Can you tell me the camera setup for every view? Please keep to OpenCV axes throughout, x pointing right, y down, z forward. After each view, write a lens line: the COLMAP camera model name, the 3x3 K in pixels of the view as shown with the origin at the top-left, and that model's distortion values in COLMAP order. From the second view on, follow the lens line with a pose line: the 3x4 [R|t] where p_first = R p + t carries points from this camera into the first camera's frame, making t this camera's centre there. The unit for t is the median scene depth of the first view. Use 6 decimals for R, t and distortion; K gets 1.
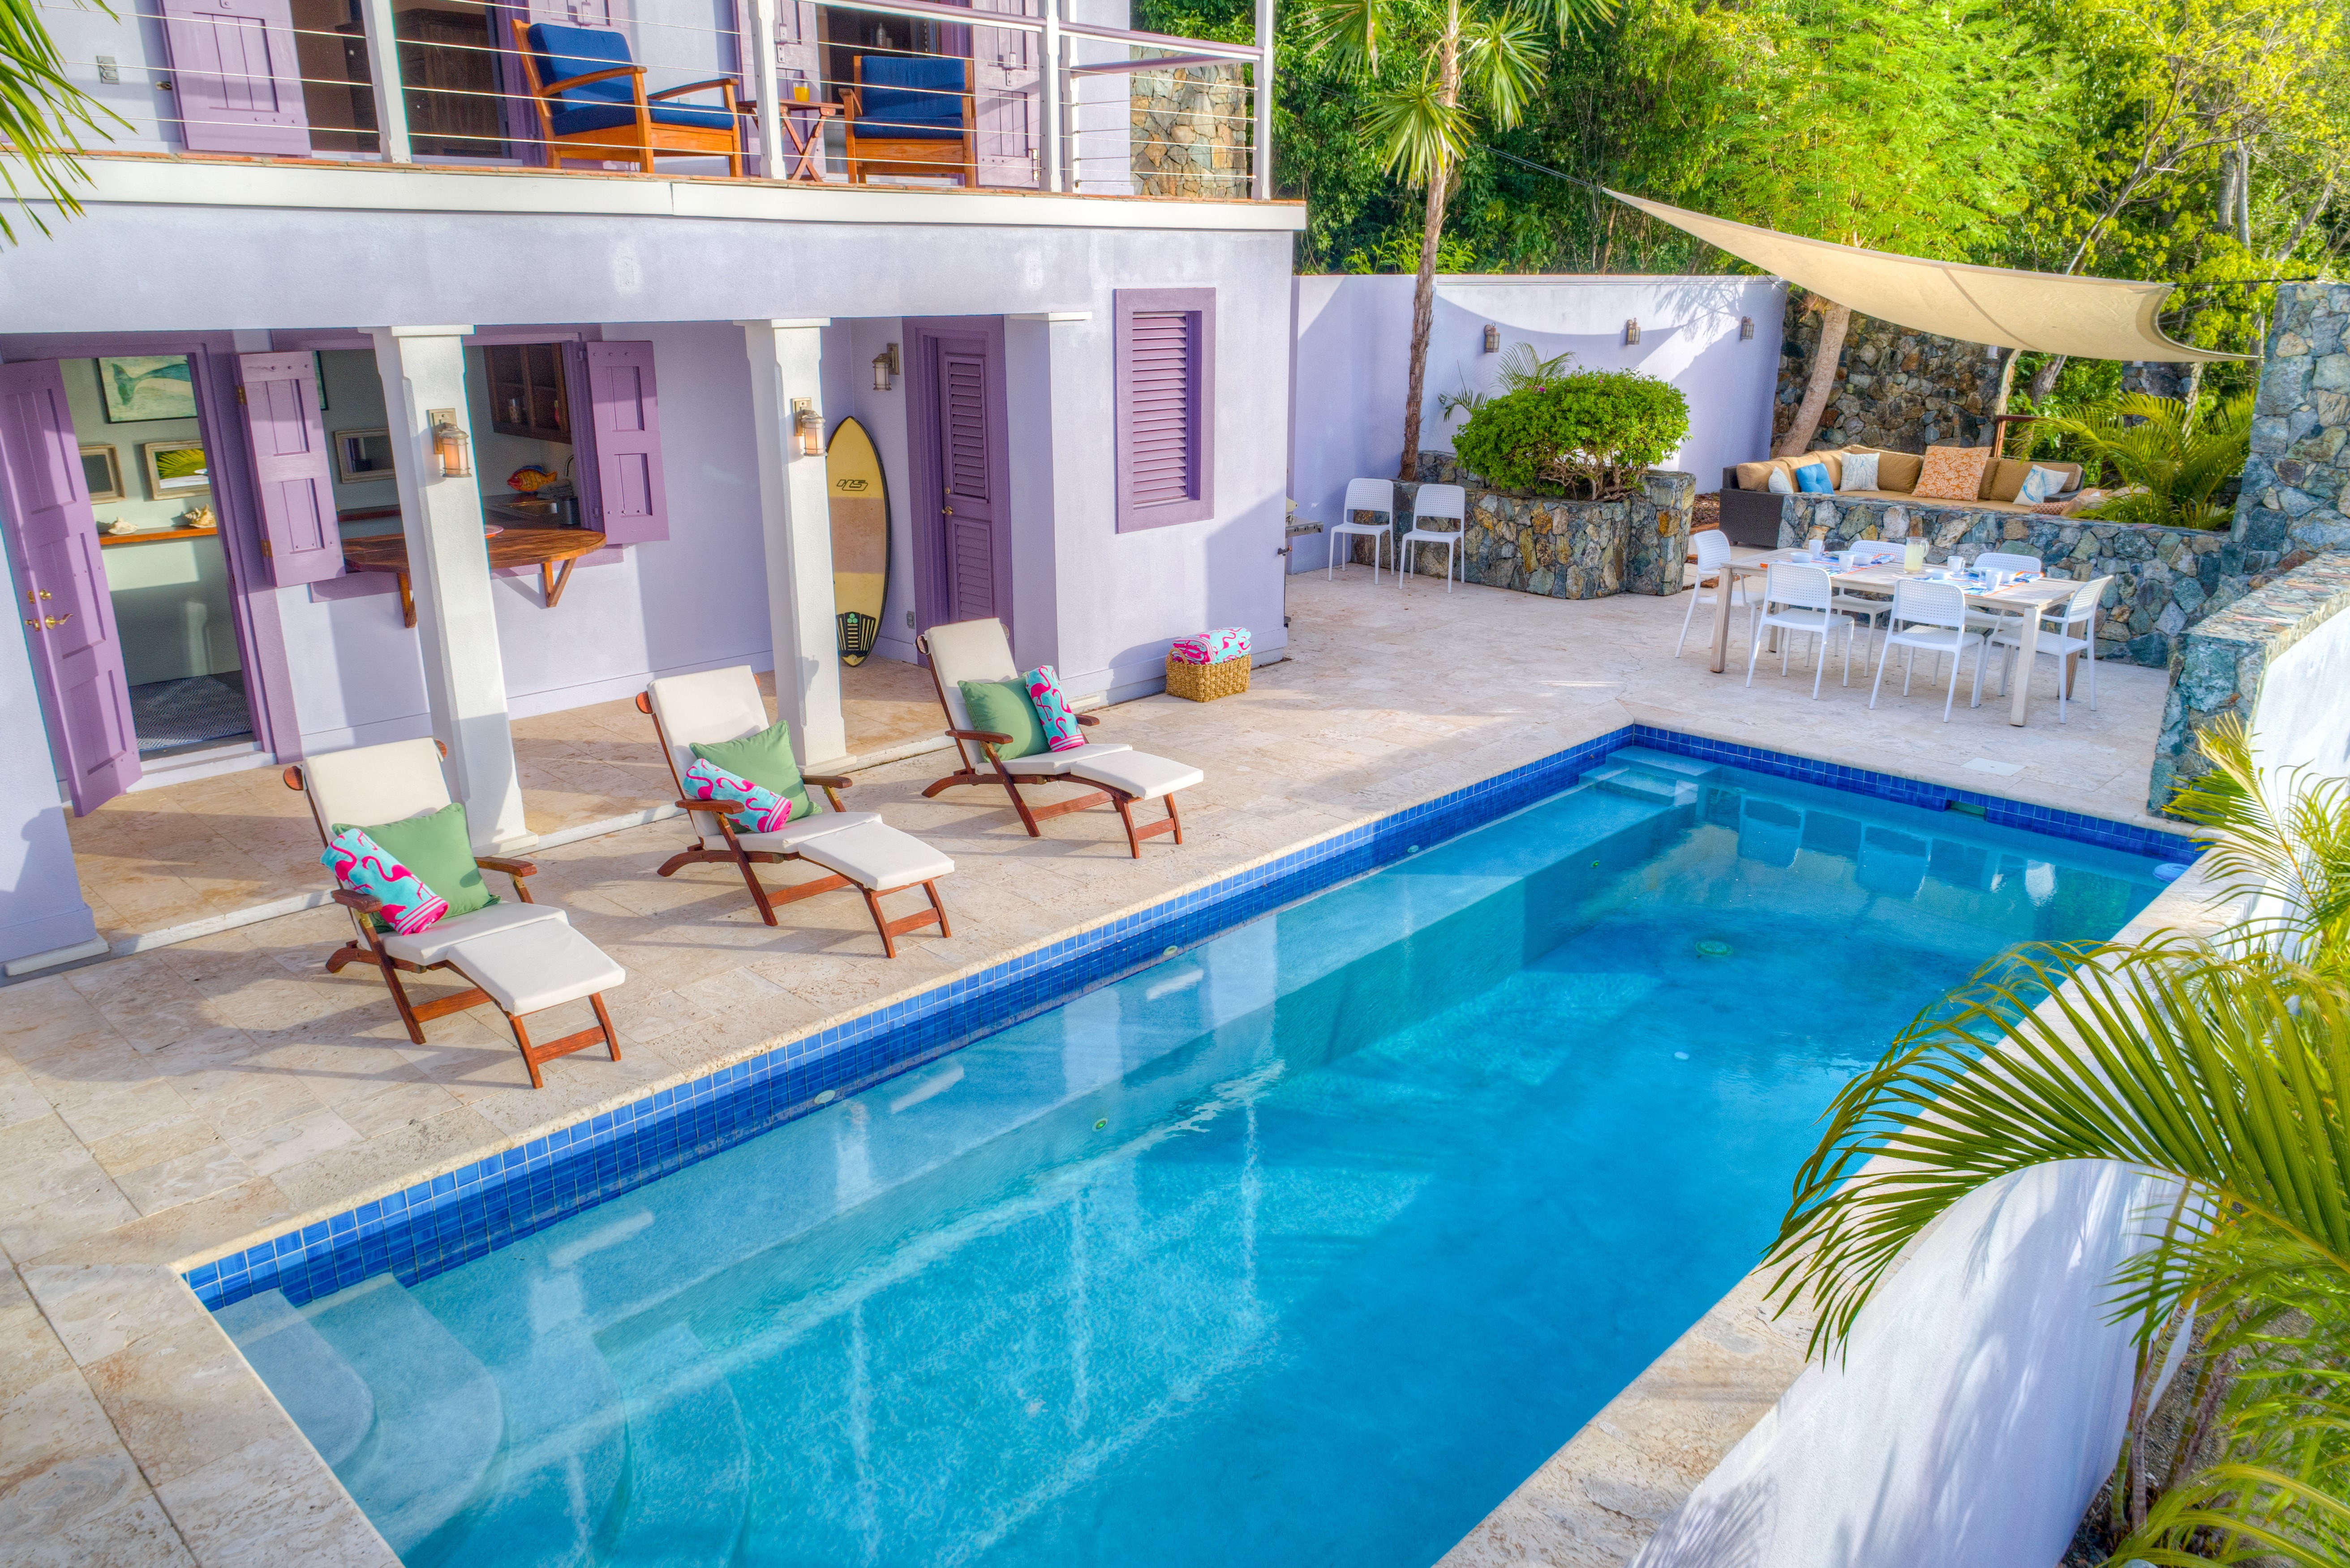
lens RADIAL K [[1642.8, 0, 1175.7], [0, 1642.8, 817.5], [0, 0, 1]] dist [0.000487, -0.000737]
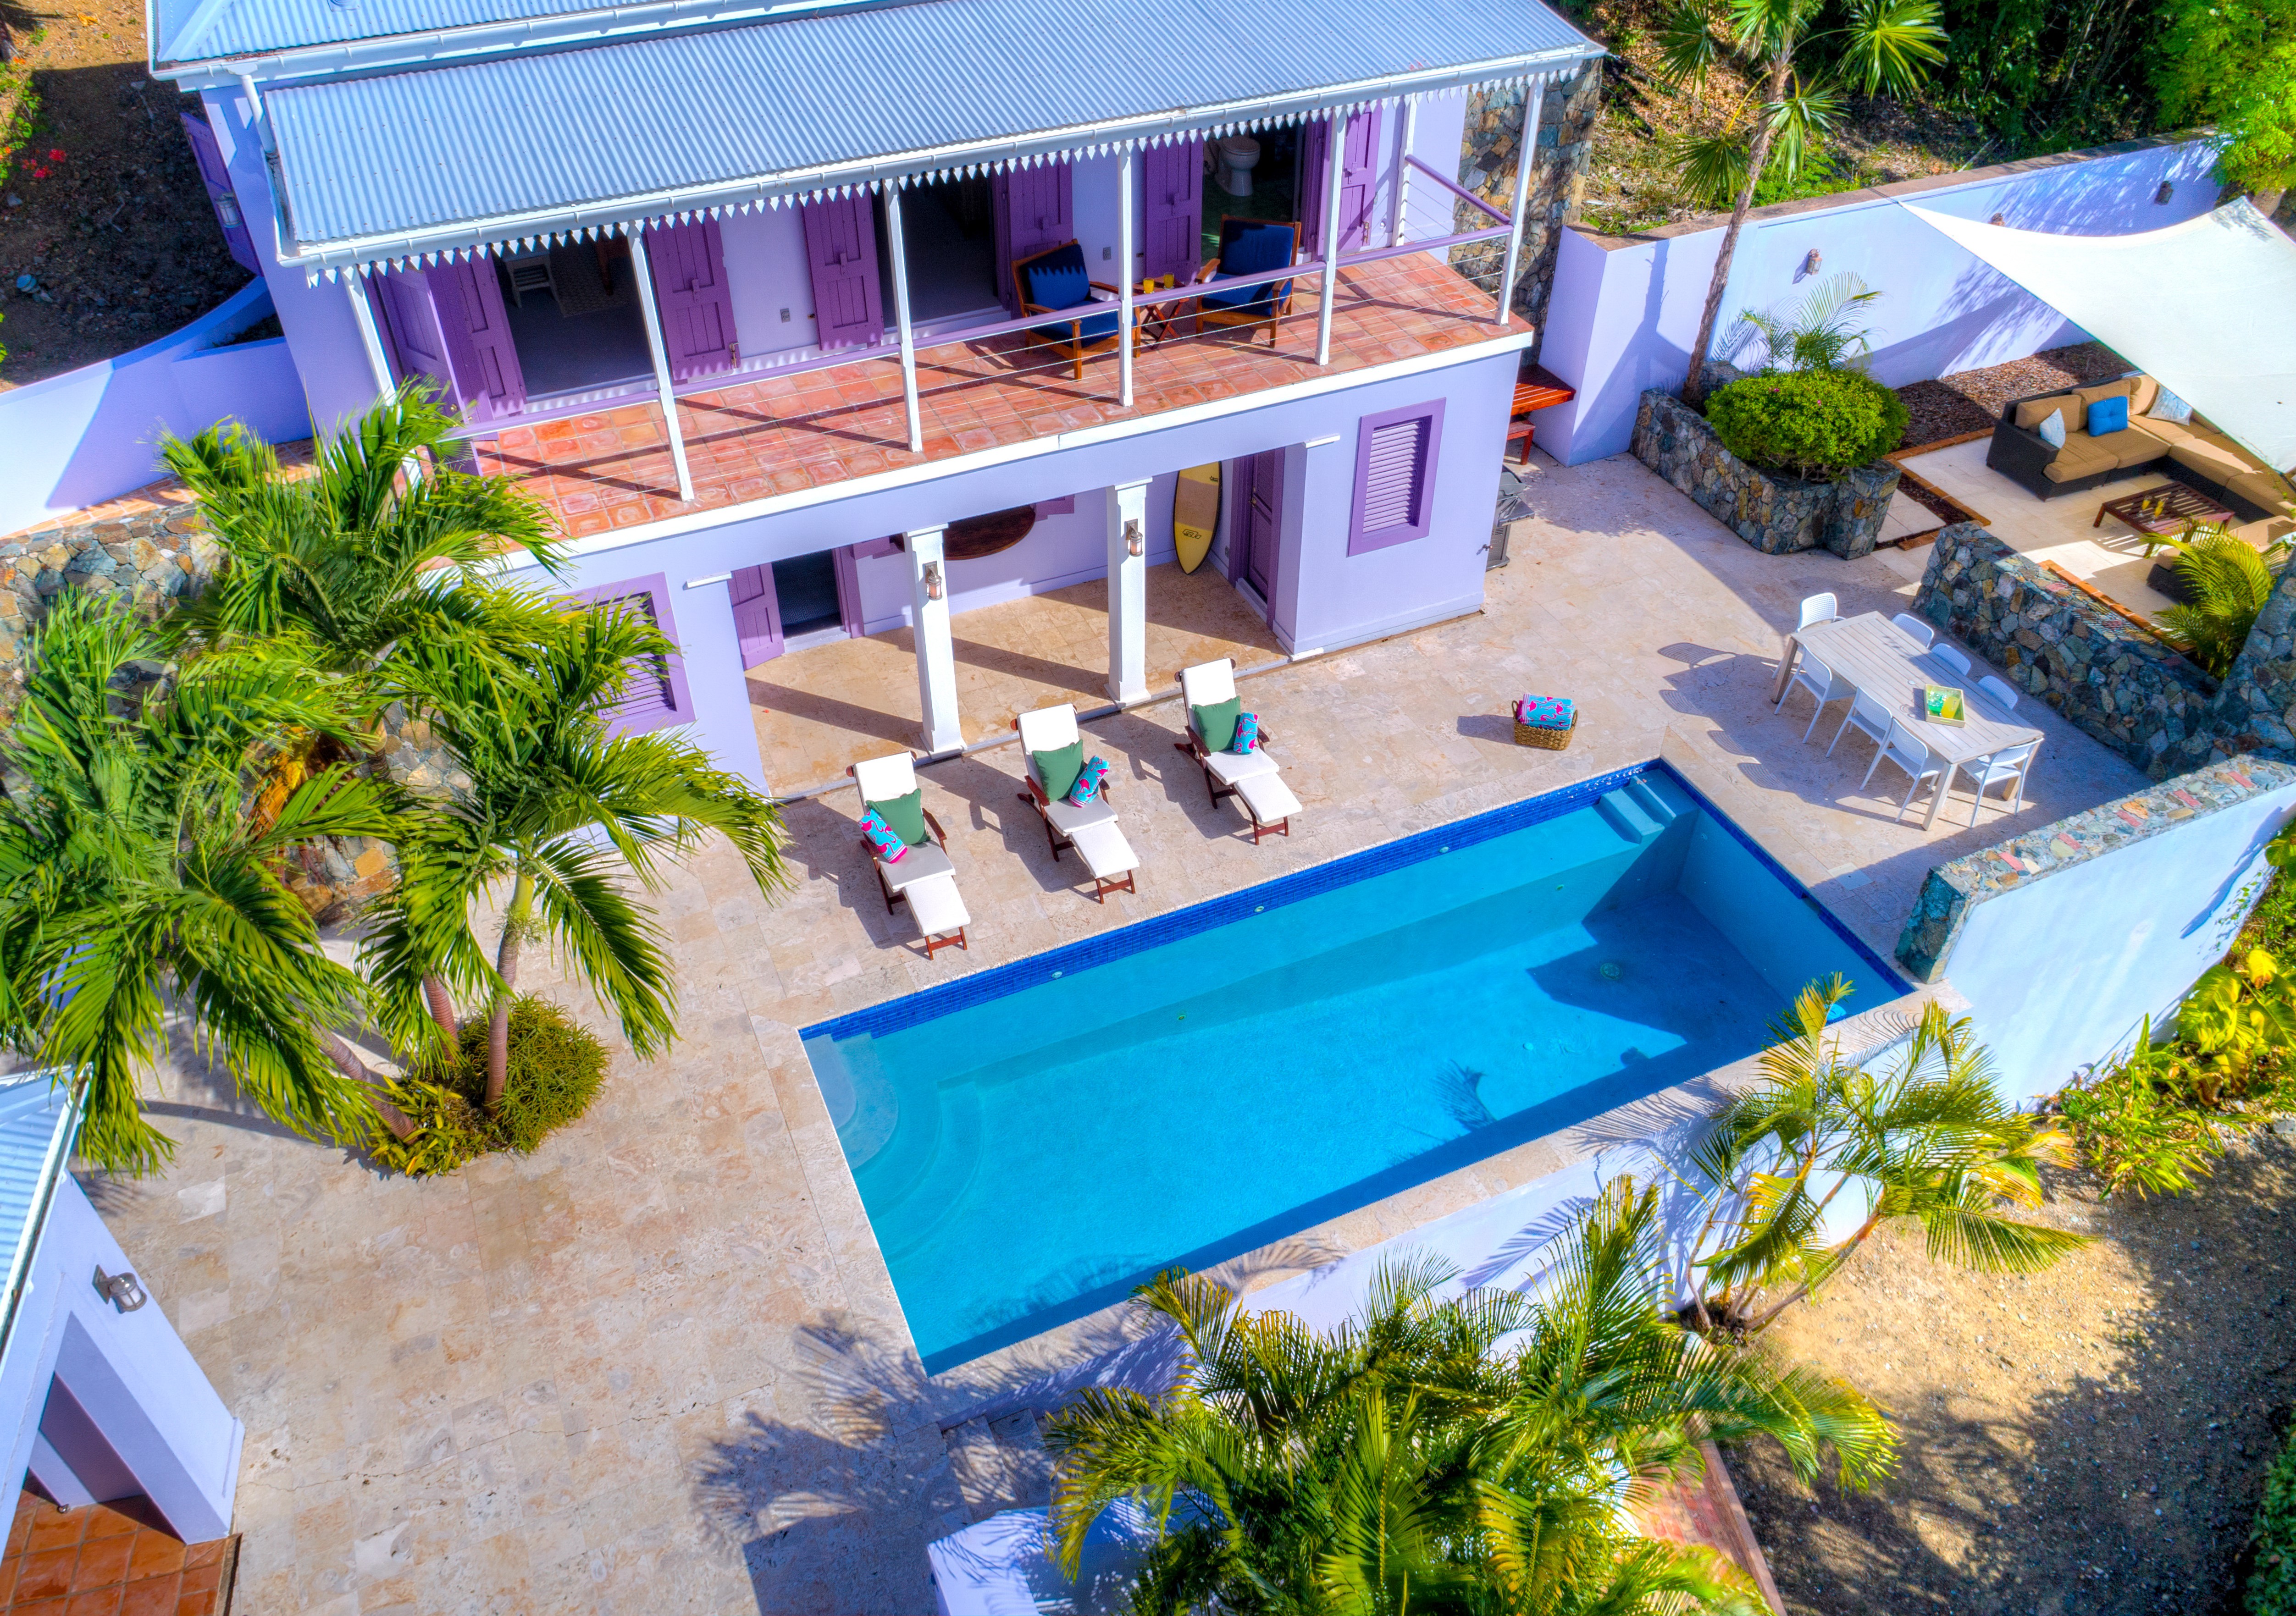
lens RADIAL K [[1639.3, 0, 1092.0], [0, 1639.3, 800.3], [0, 0, 1]] dist [-0.005259, 0.009291]
pose [[0.922112, 0.238225, -0.304890, 0.254433], [-0.107476, 0.914679, 0.389630, -0.518156], [0.371697, -0.326514, 0.869040, -0.461793]]
